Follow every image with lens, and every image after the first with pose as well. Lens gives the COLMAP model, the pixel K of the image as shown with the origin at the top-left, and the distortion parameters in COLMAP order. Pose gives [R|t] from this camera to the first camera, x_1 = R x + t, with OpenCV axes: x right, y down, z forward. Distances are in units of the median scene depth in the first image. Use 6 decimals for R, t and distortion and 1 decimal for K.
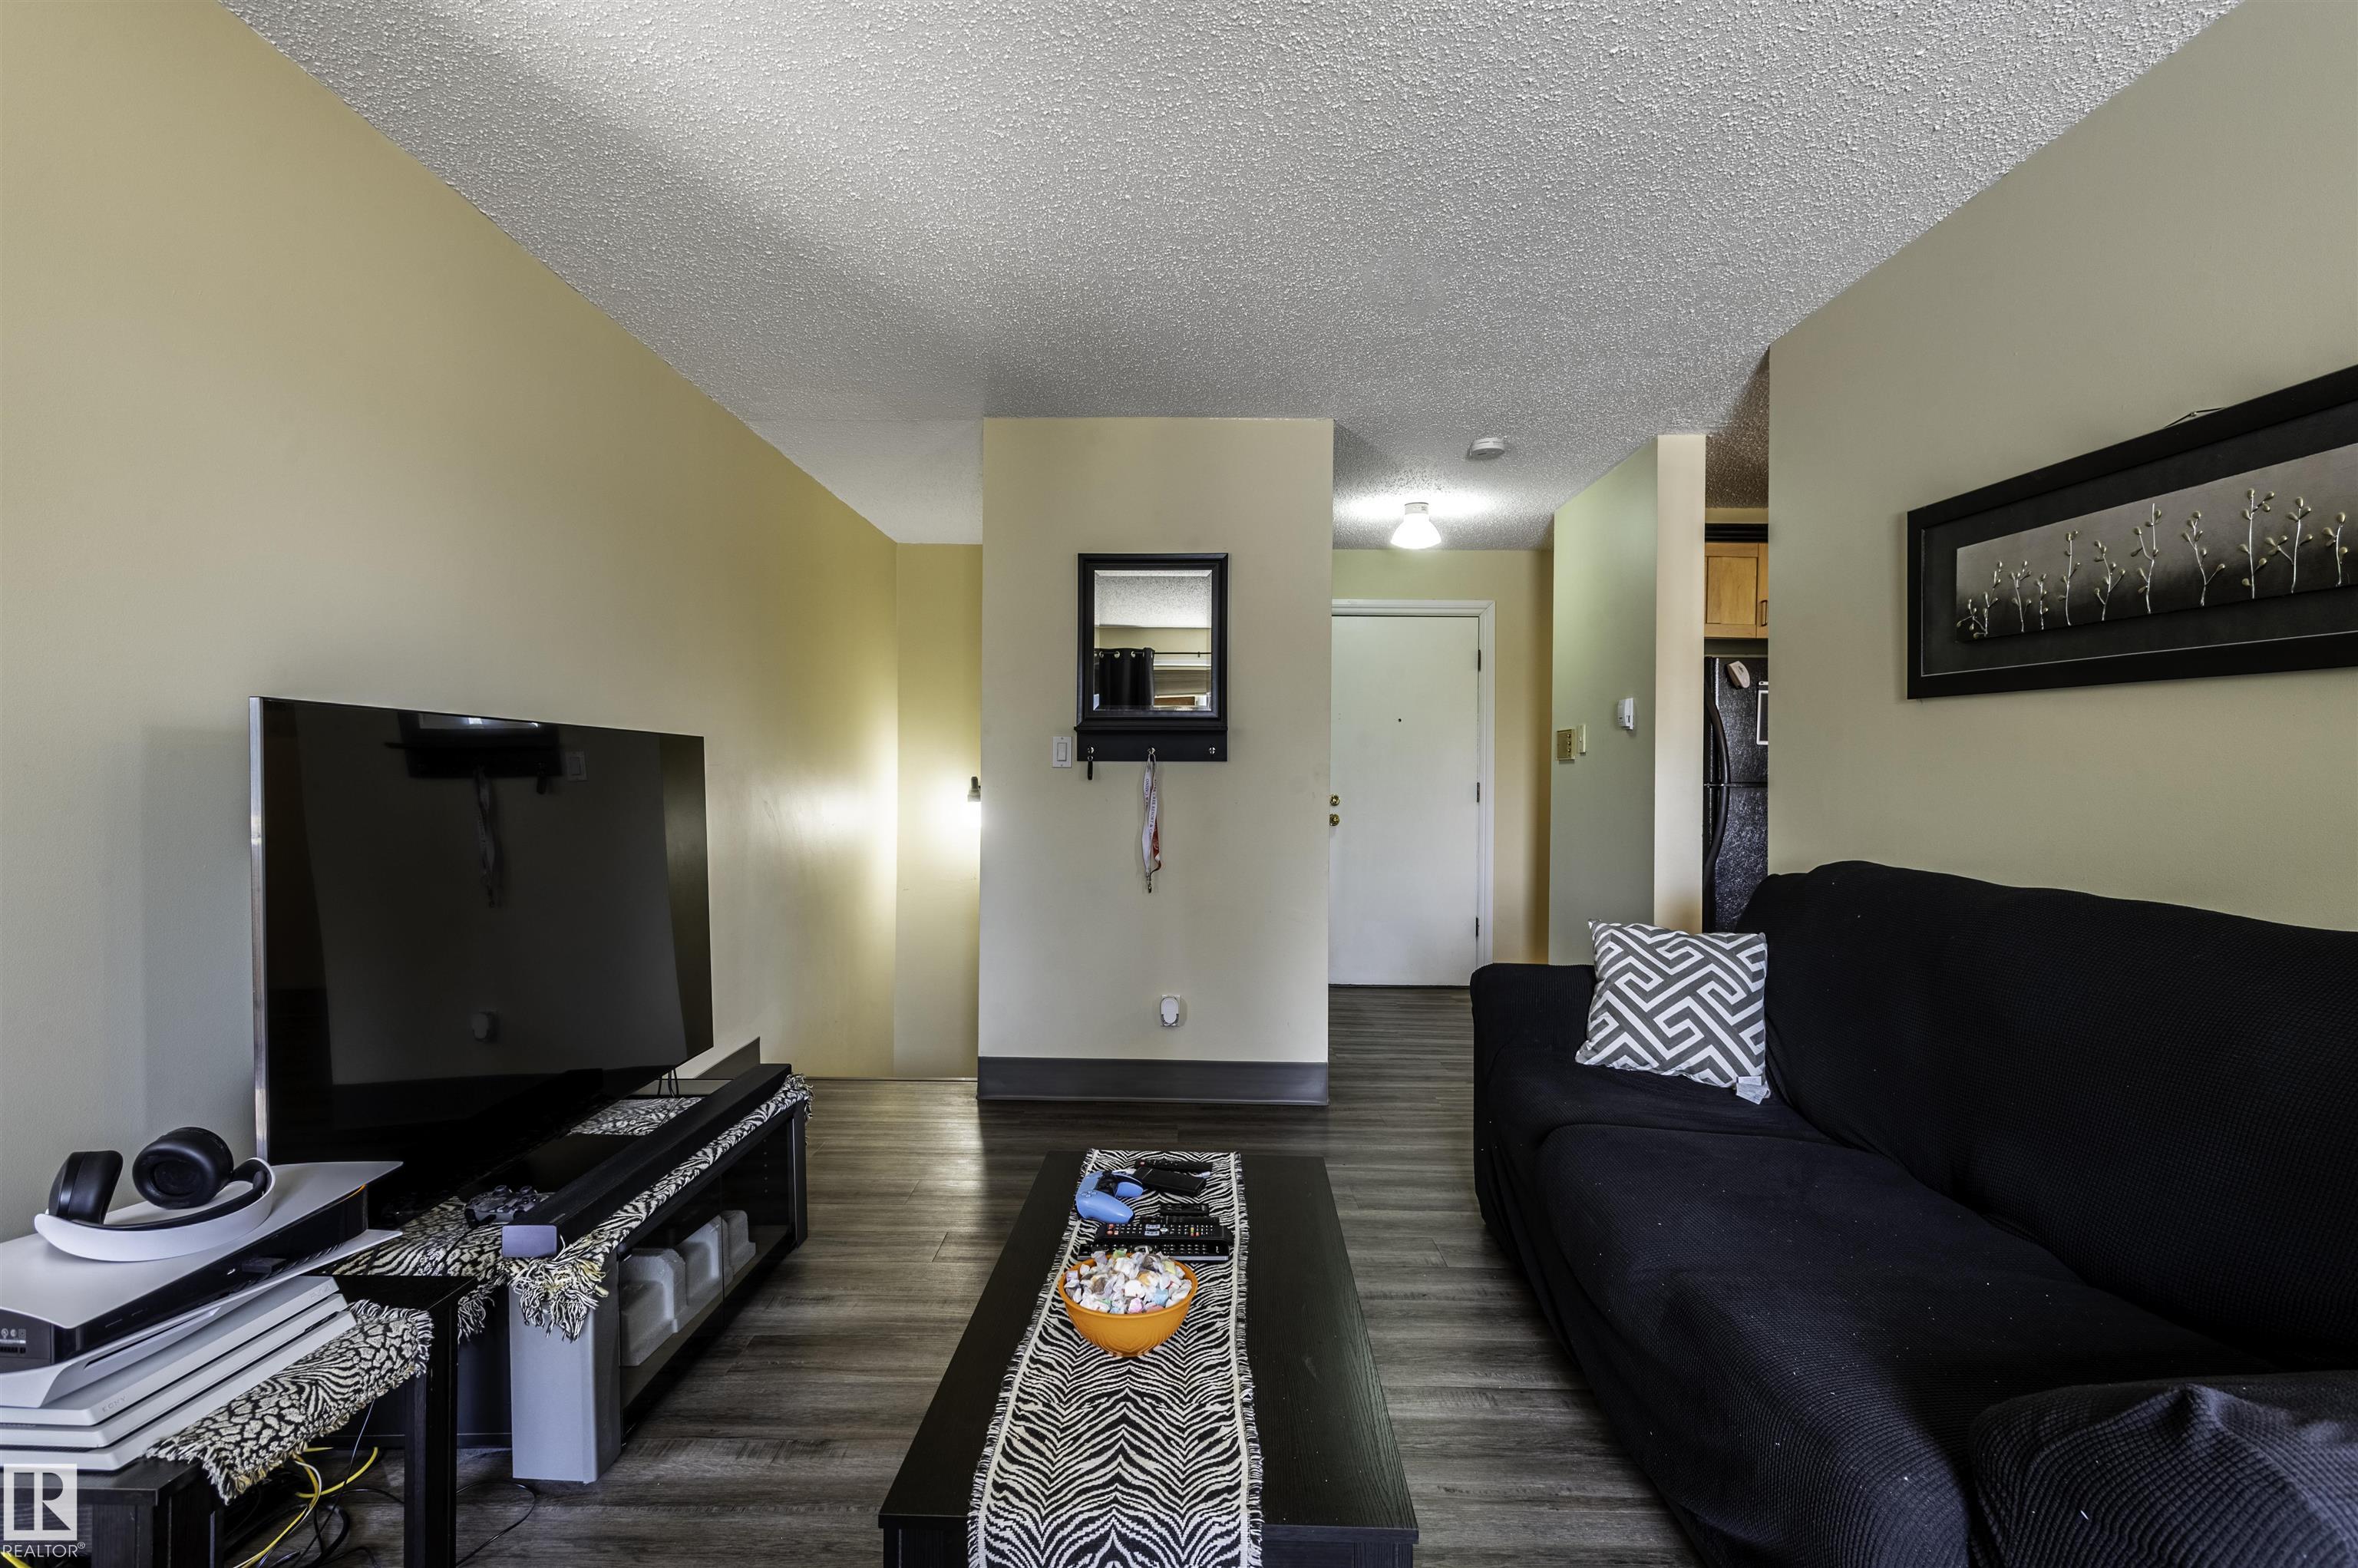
lens RADIAL K [[1106.5, 0, 1197.0], [0, 1106.5, 778.1], [0, 0, 1]] dist [0.019282, -0.010823]
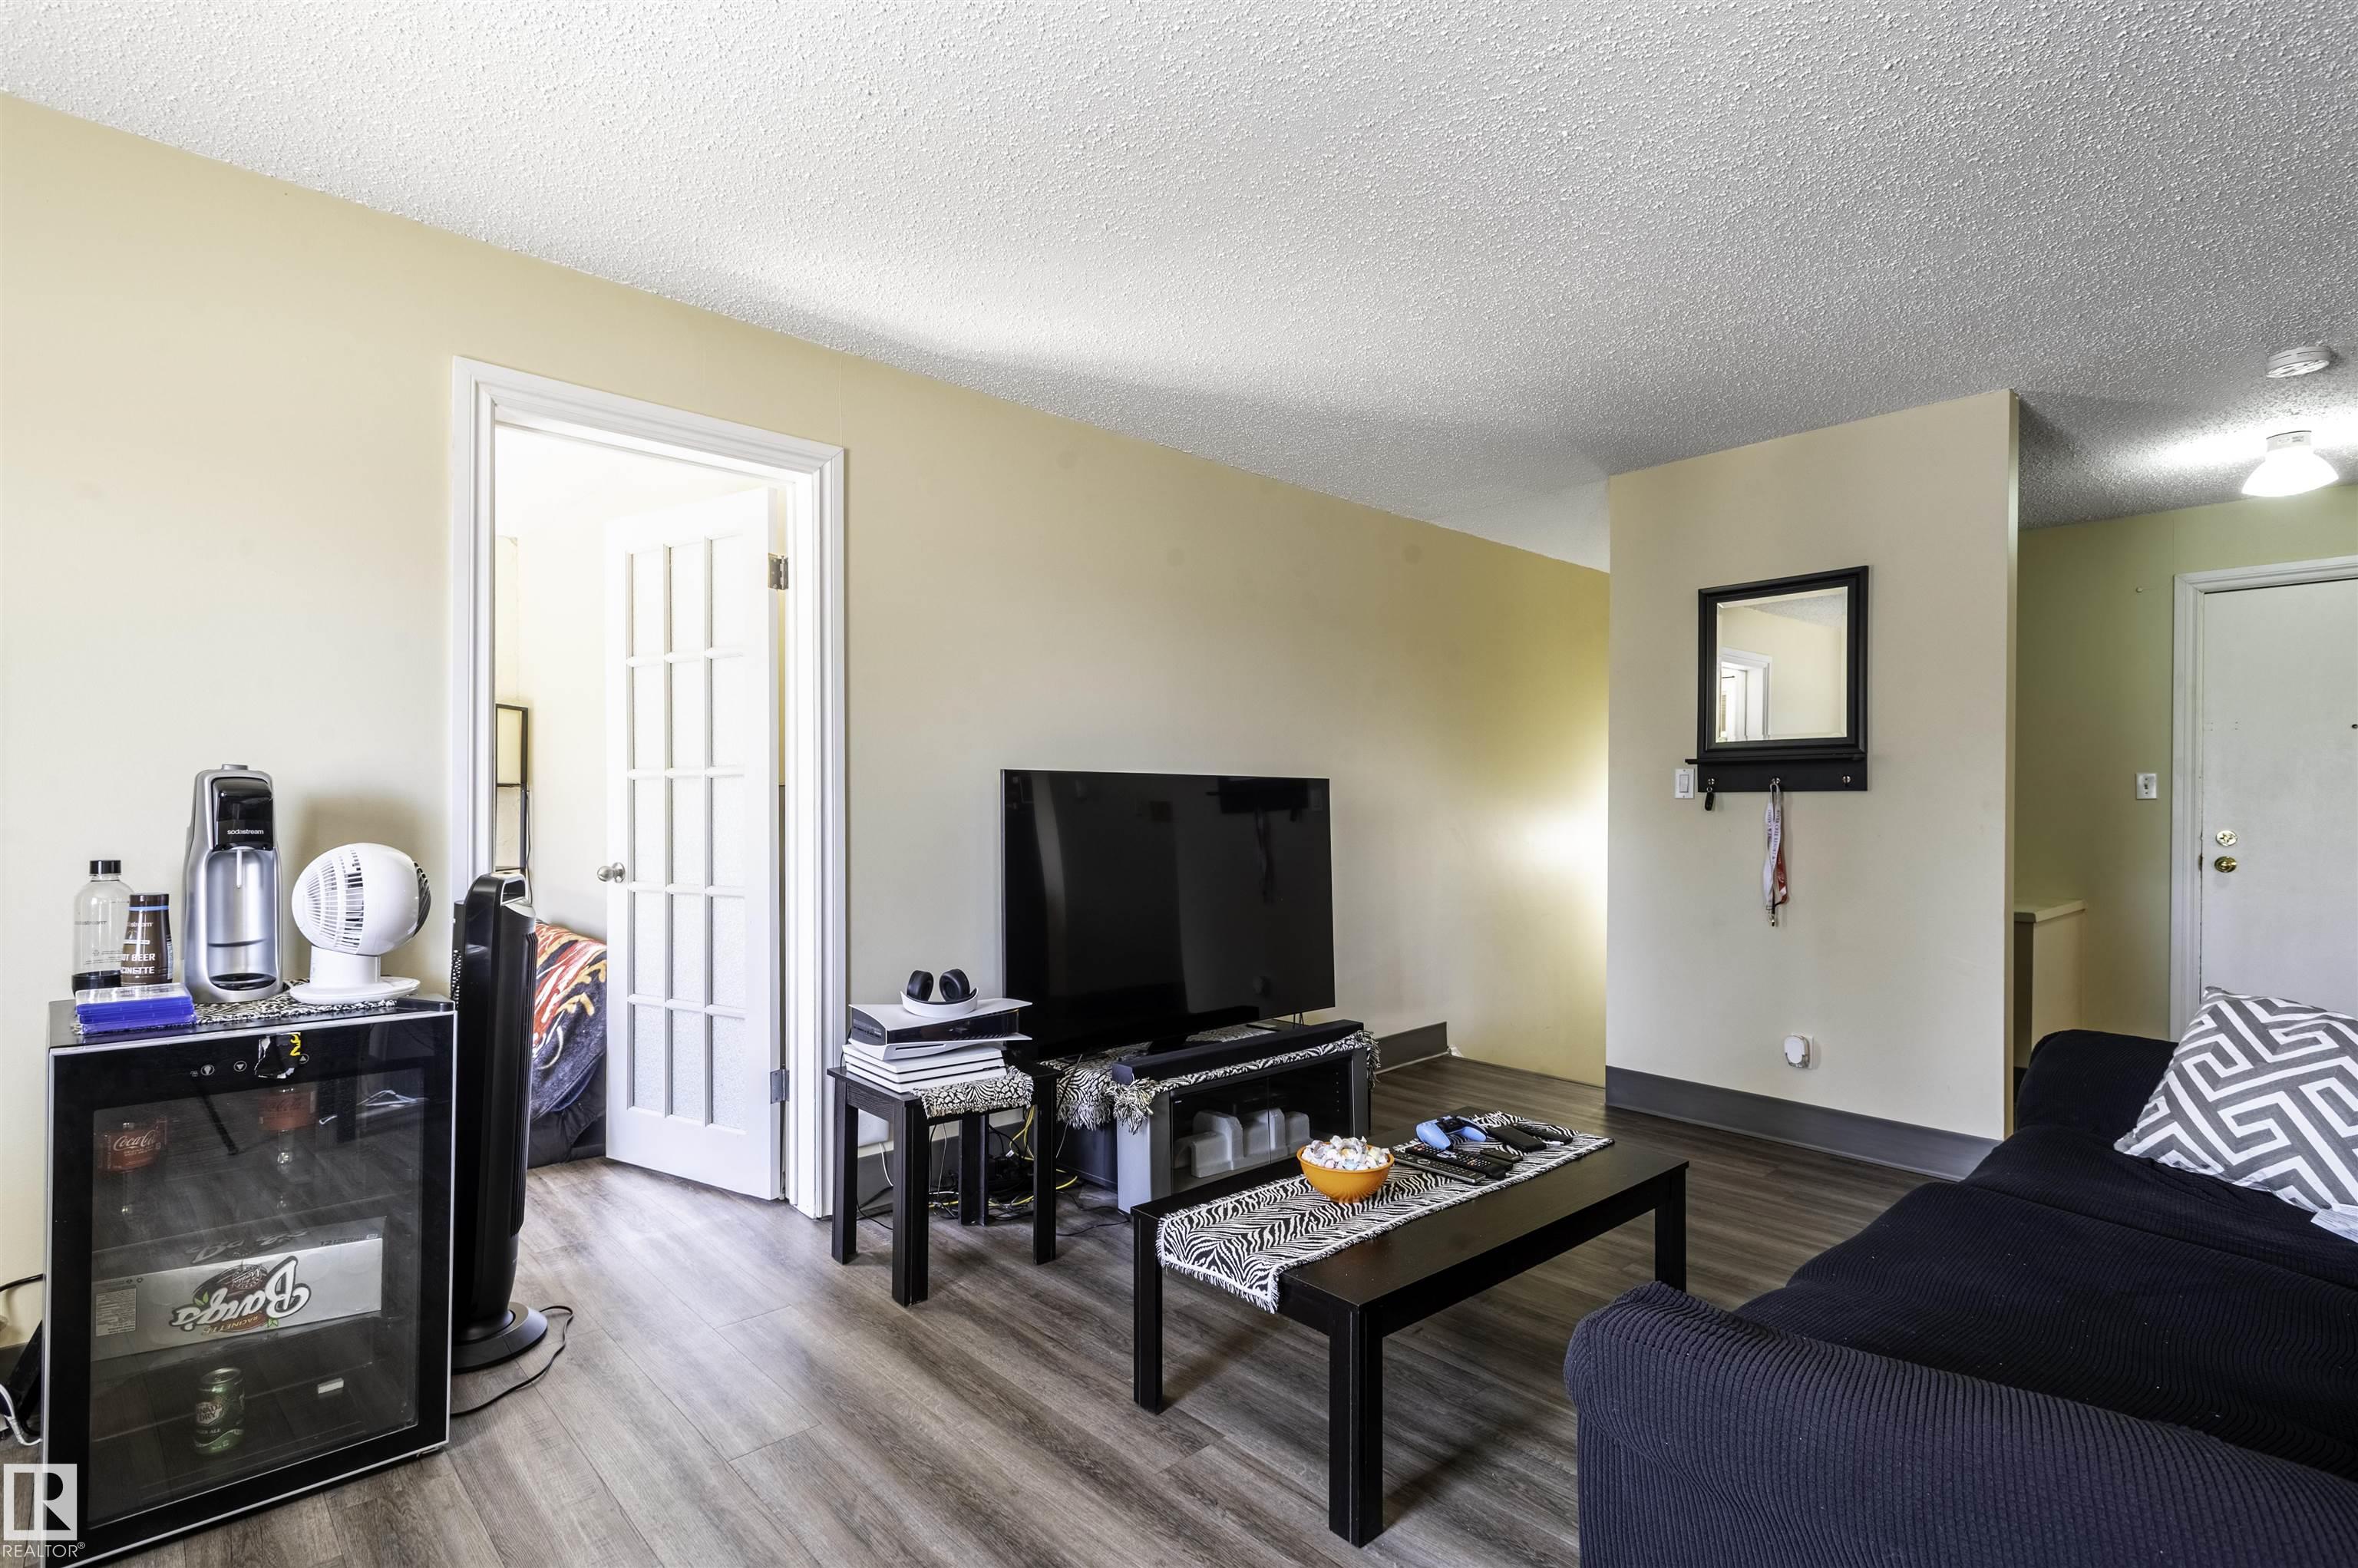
lens RADIAL K [[1129.6, 0, 1171.7], [0, 1129.6, 794.8], [0, 0, 1]] dist [0.006657, -0.003525]
pose [[0.681506, -0.010216, -0.731741, 0.492733], [0.001507, 0.999920, -0.012556, -0.000736], [0.731811, 0.007454, 0.681467, -0.102189]]
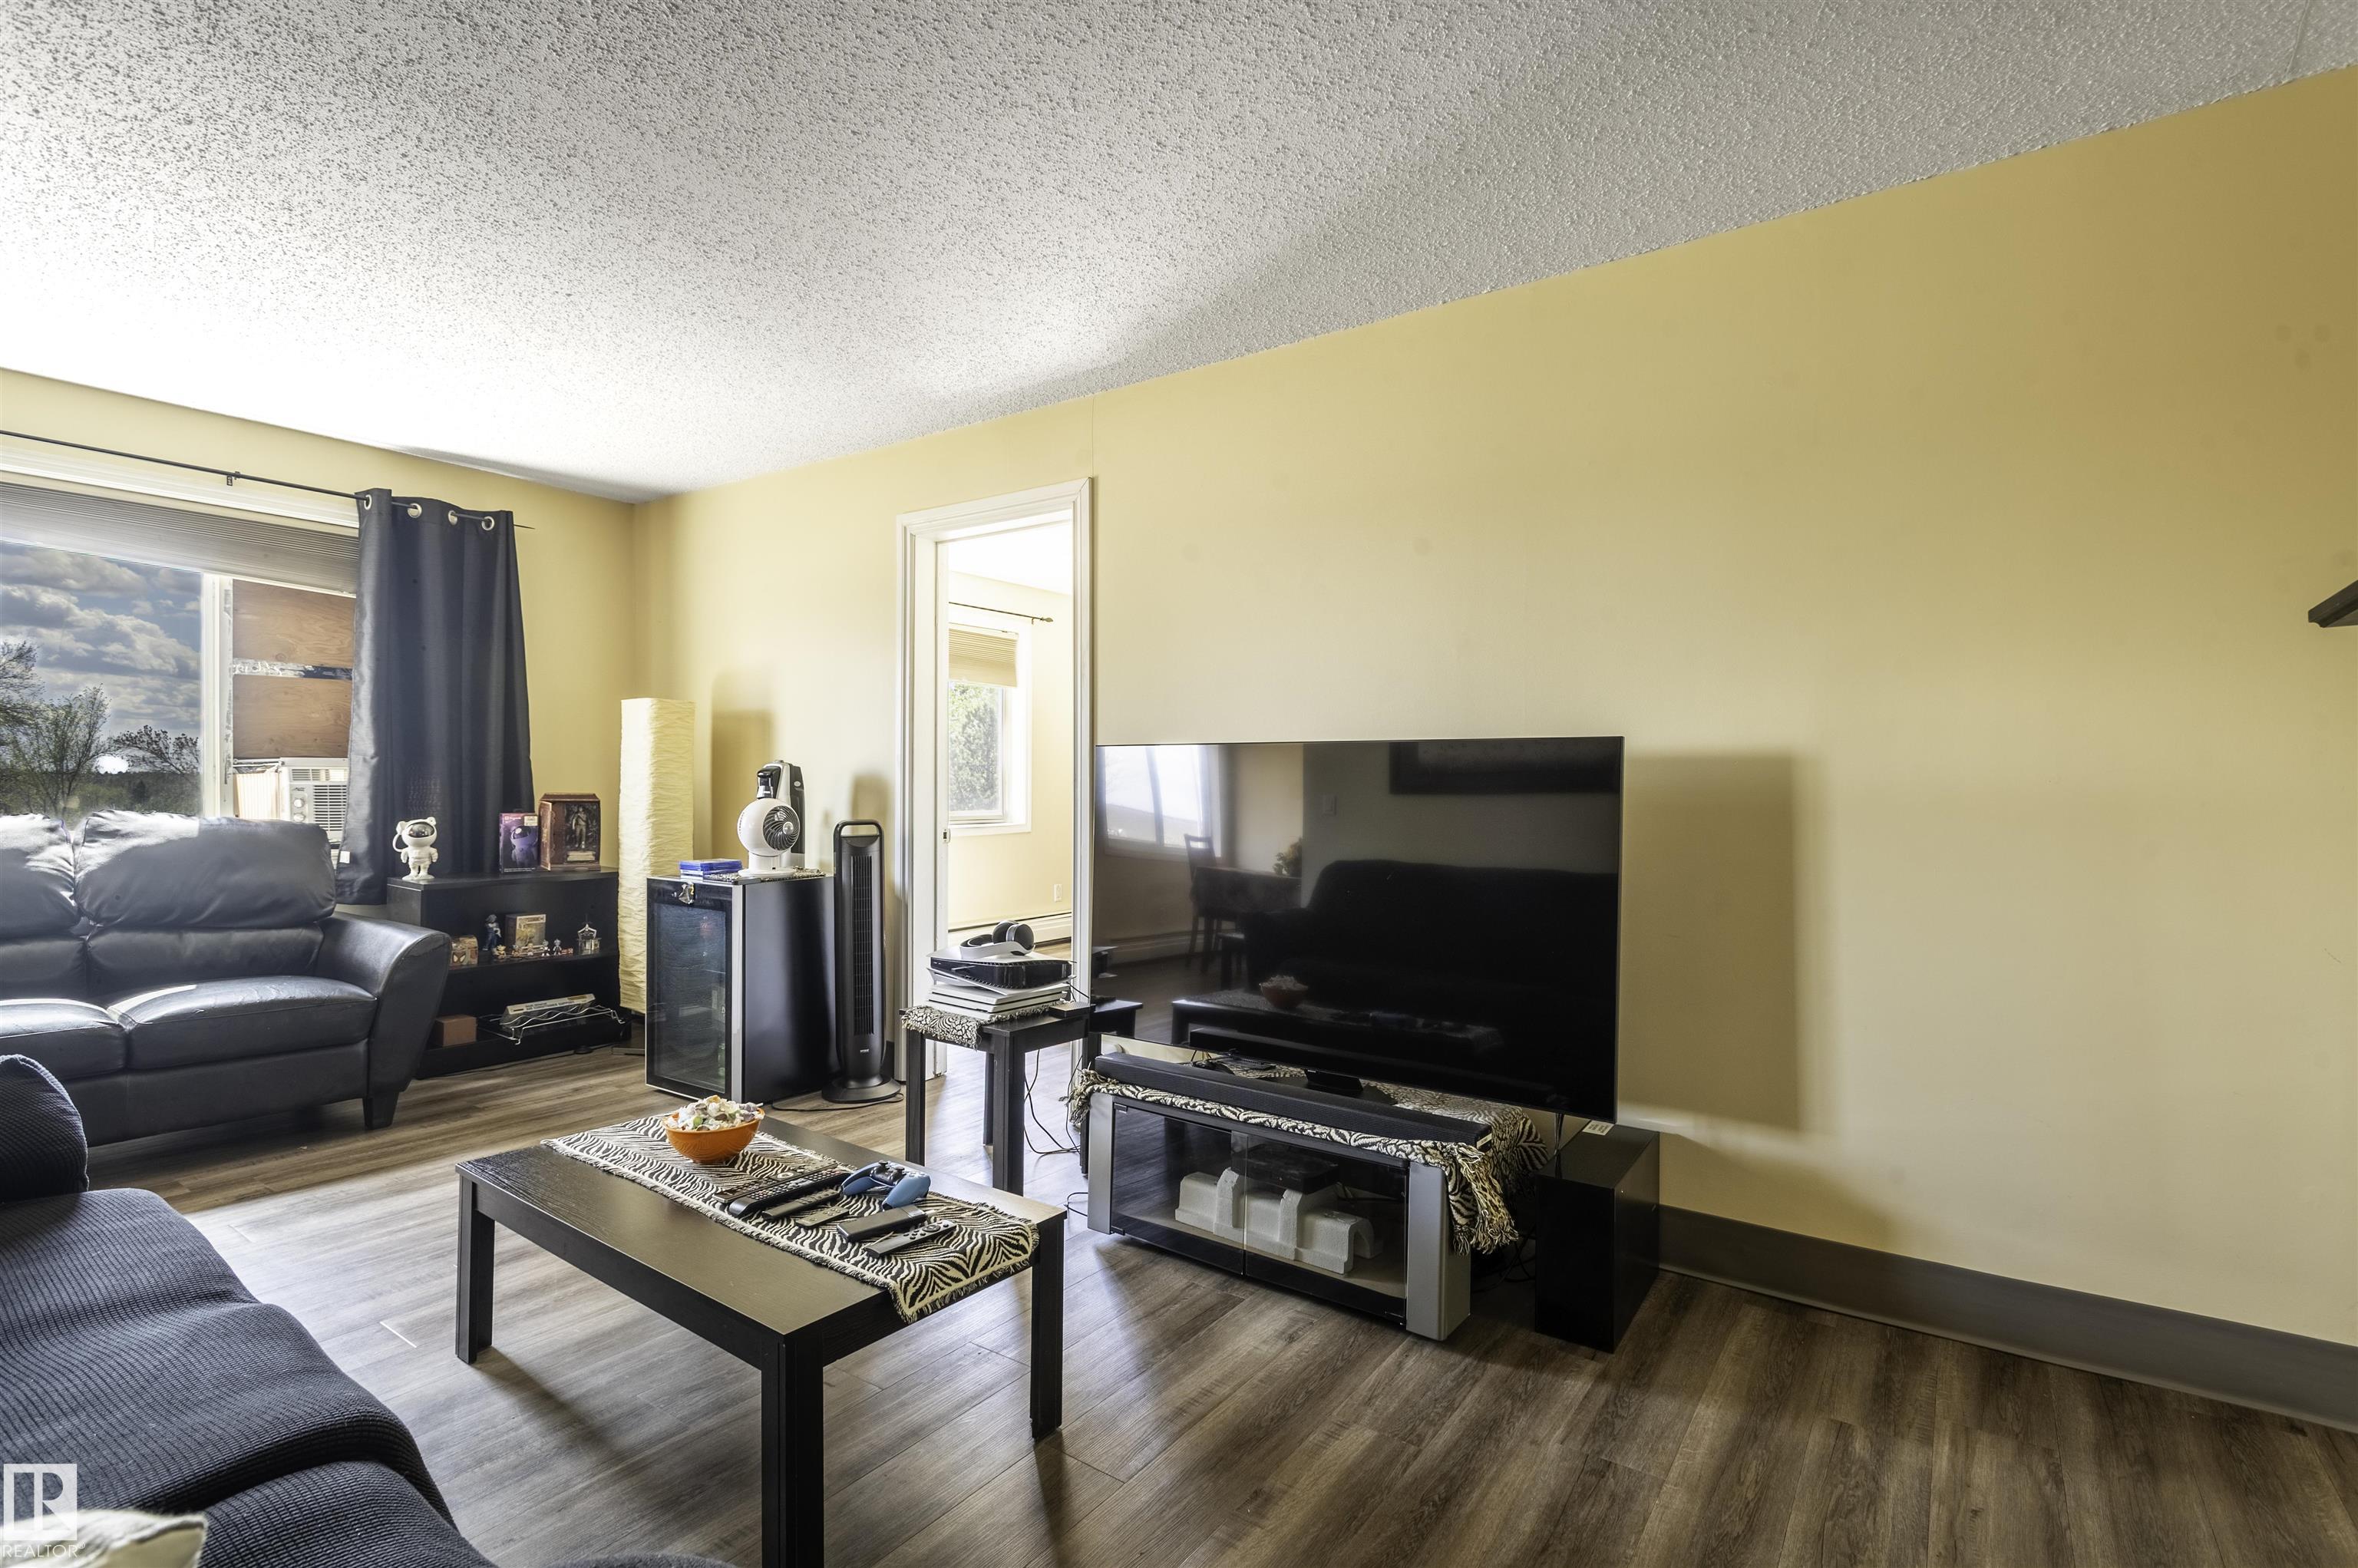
lens RADIAL K [[1129.6, 0, 1171.7], [0, 1129.6, 794.8], [0, 0, 1]] dist [0.006657, -0.003525]
pose [[-0.588332, -0.003774, -0.808611, 0.455033], [-0.007847, 0.999969, 0.001043, 0.007491], [0.808582, 0.006959, -0.588343, 1.352220]]
